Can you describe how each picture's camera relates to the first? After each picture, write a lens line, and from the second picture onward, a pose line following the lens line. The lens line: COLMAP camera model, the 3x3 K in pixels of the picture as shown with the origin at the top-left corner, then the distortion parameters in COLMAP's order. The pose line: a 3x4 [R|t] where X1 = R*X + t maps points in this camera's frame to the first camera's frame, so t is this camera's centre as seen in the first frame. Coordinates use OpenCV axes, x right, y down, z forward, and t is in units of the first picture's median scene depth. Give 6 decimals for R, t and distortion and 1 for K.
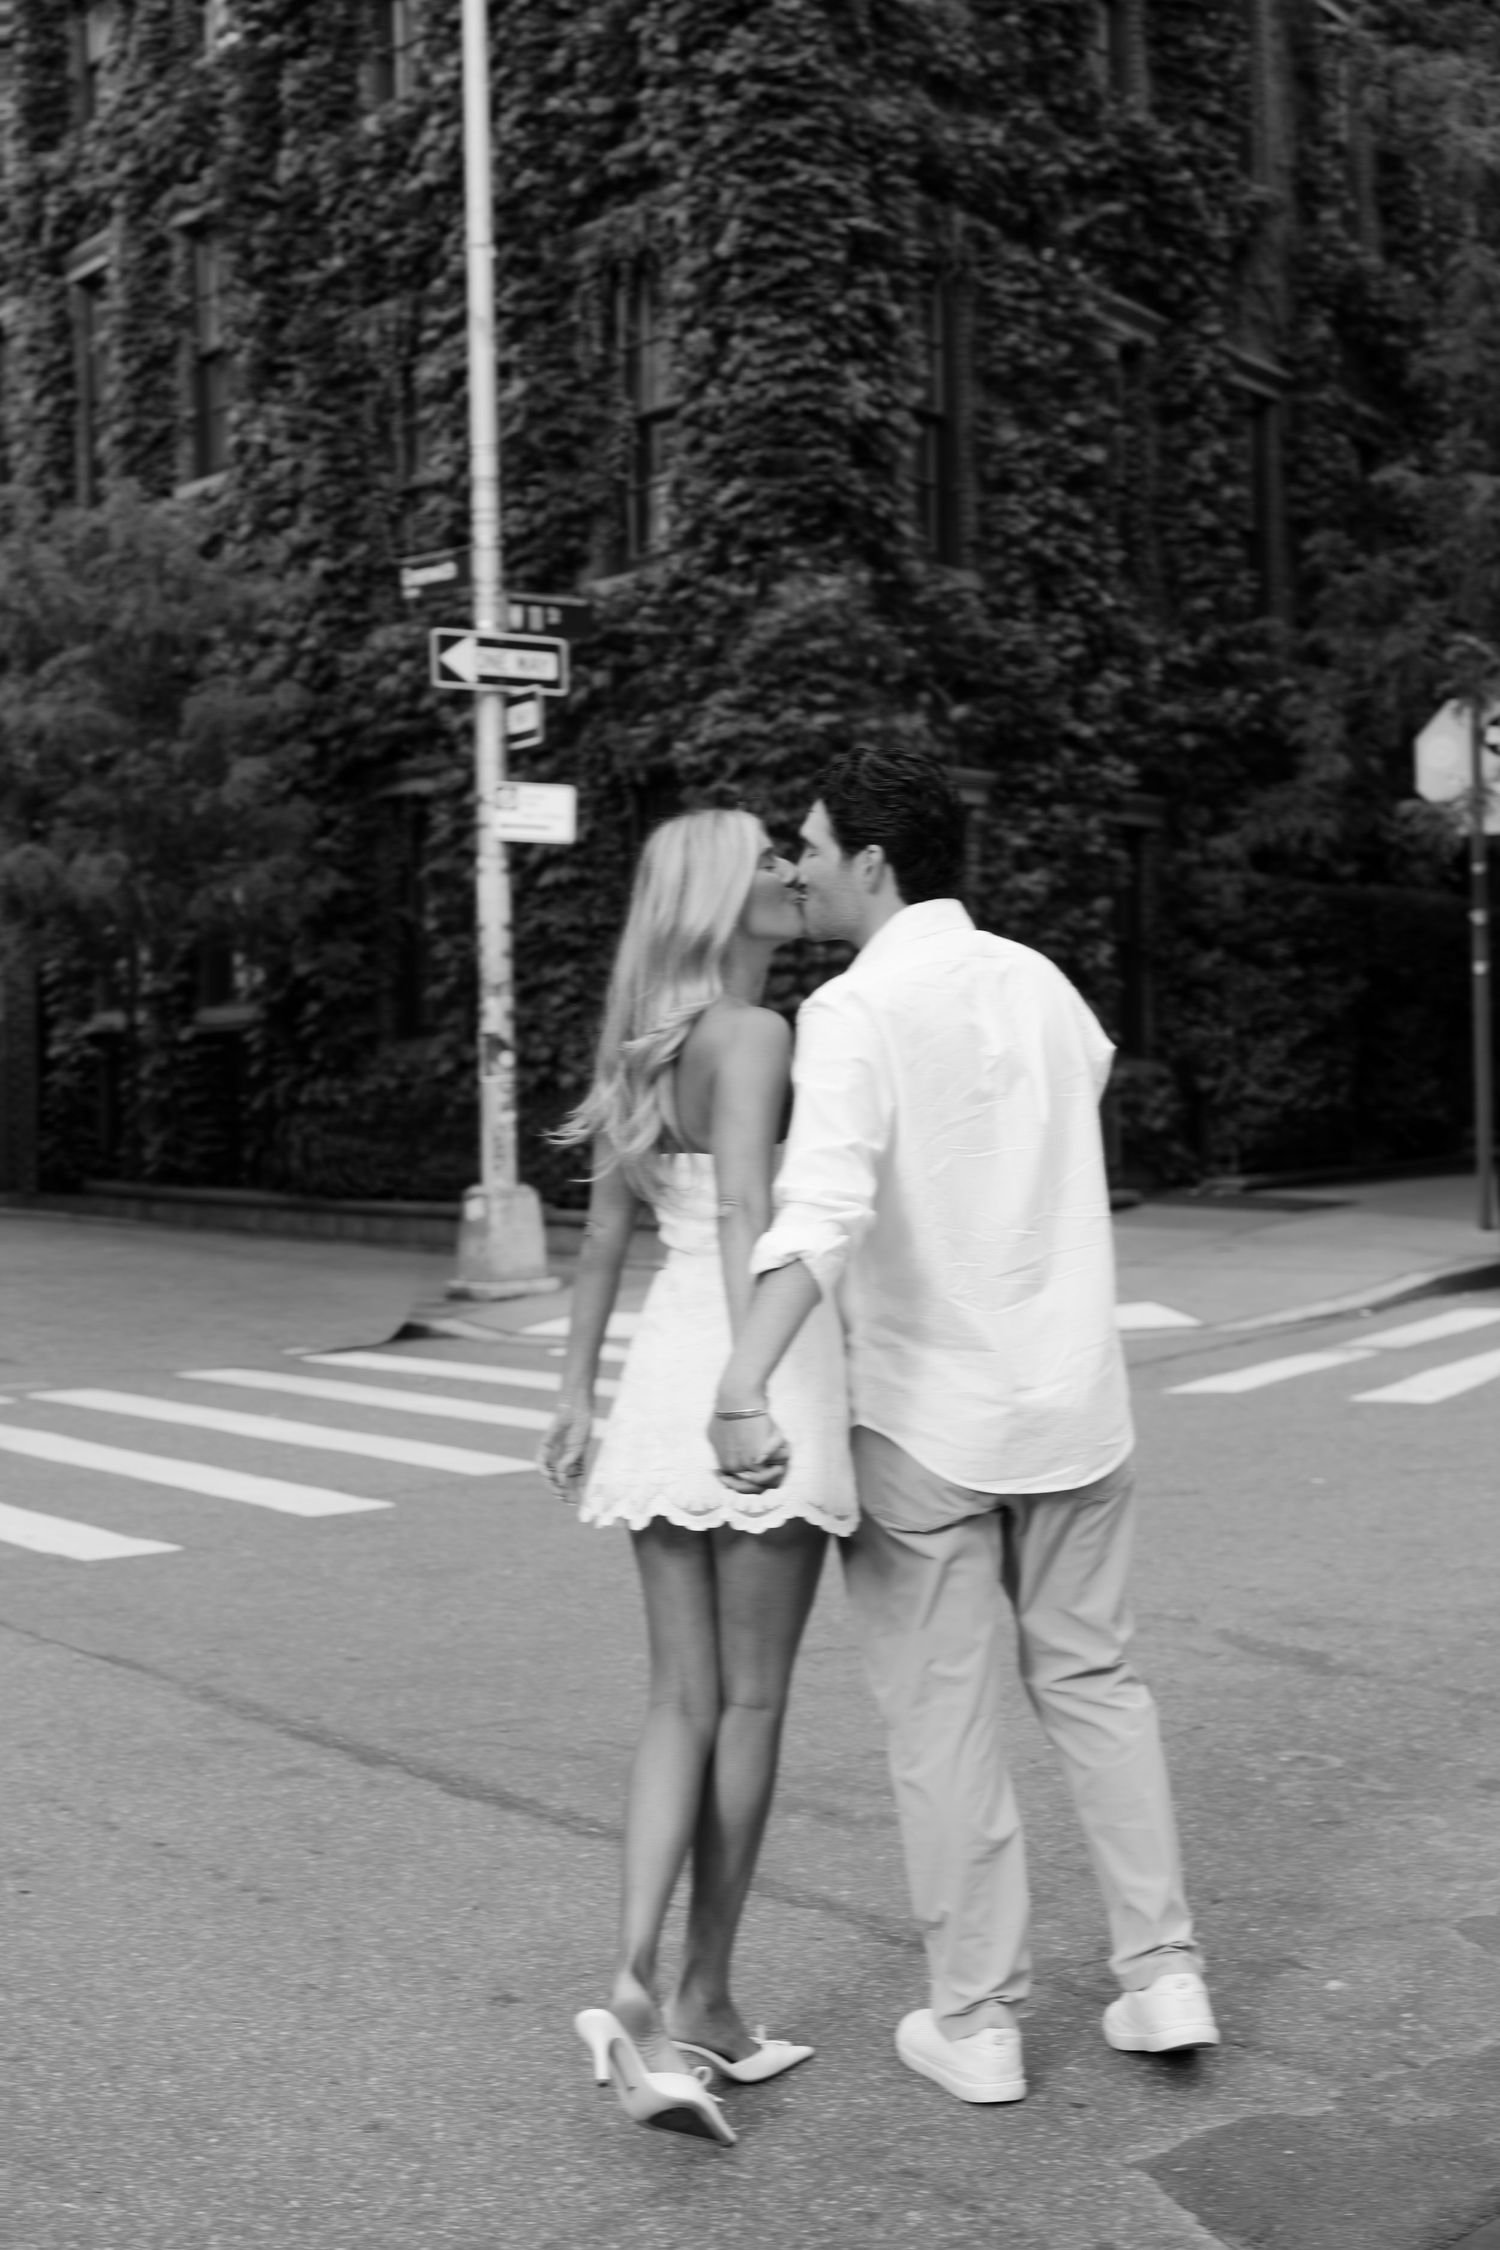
lens RADIAL K [[3349.3, 0, 754.3], [0, 3349.3, 1230.5], [0, 0, 1]] dist [-0.035251, 0.242118]
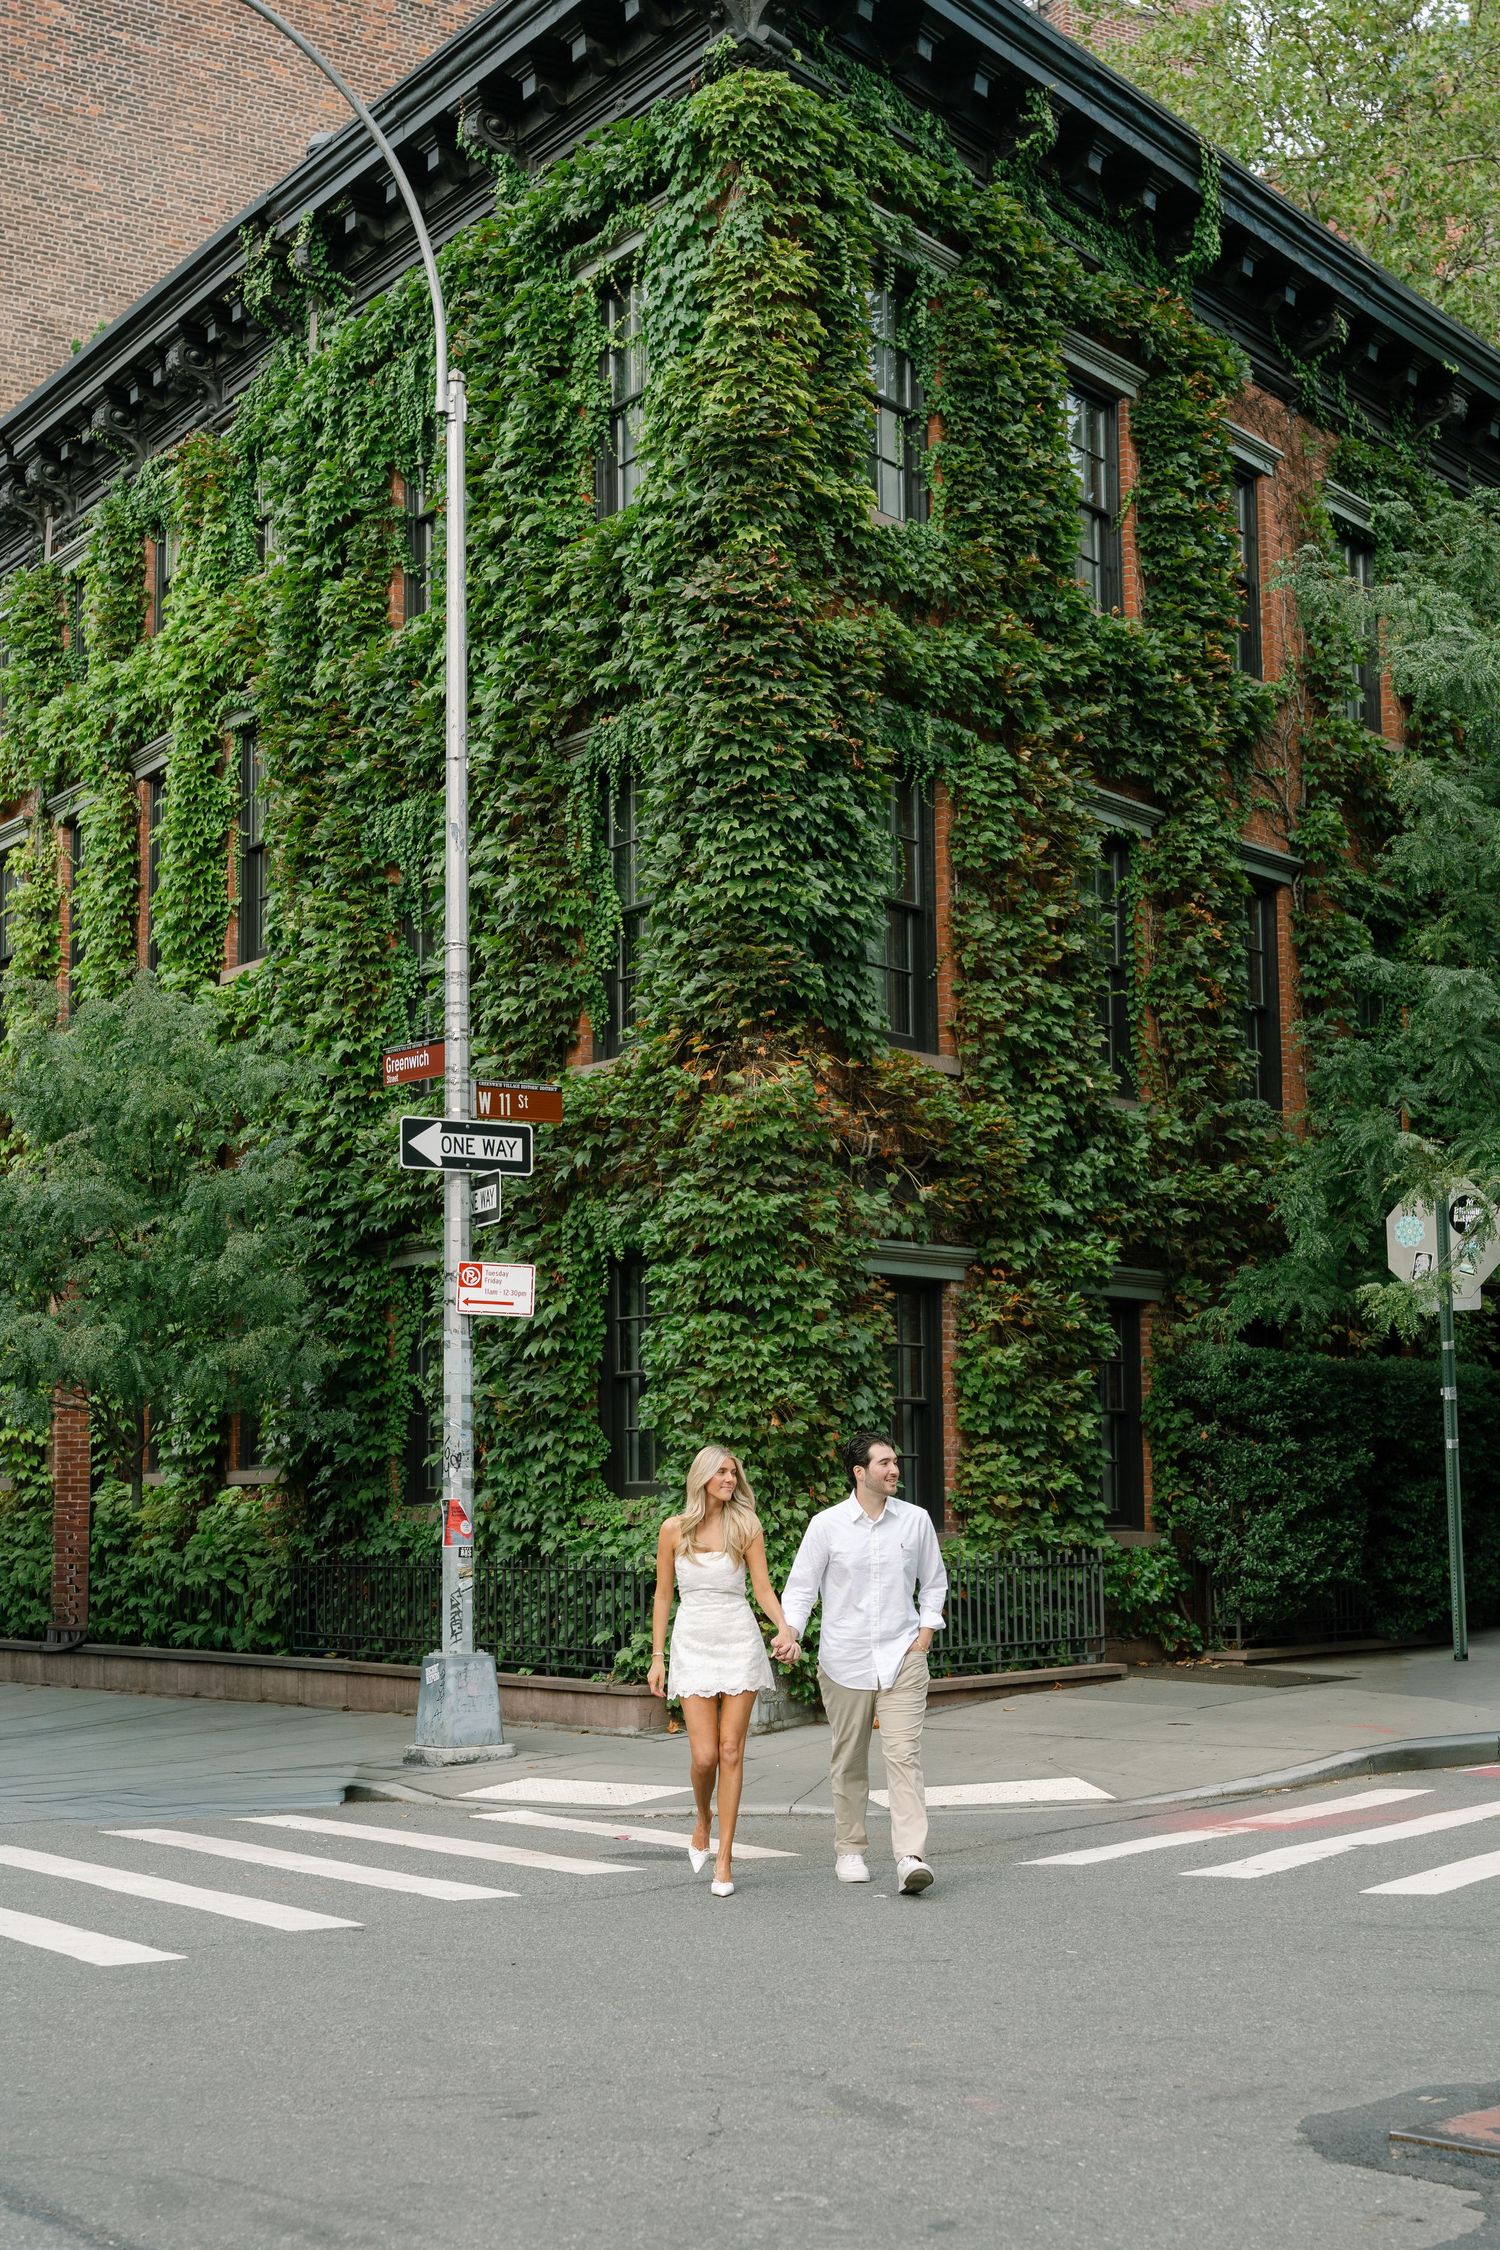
lens RADIAL K [[3563.3, 0, 804.7], [0, 3563.3, 1188.8], [0, 0, 1]] dist [0.009203, -0.000150]
pose [[0.996645, 0.002421, -0.081807, 0.110120], [-0.013822, 0.990182, -0.139096, -0.002857], [0.080667, 0.139760, 0.986894, -0.081391]]
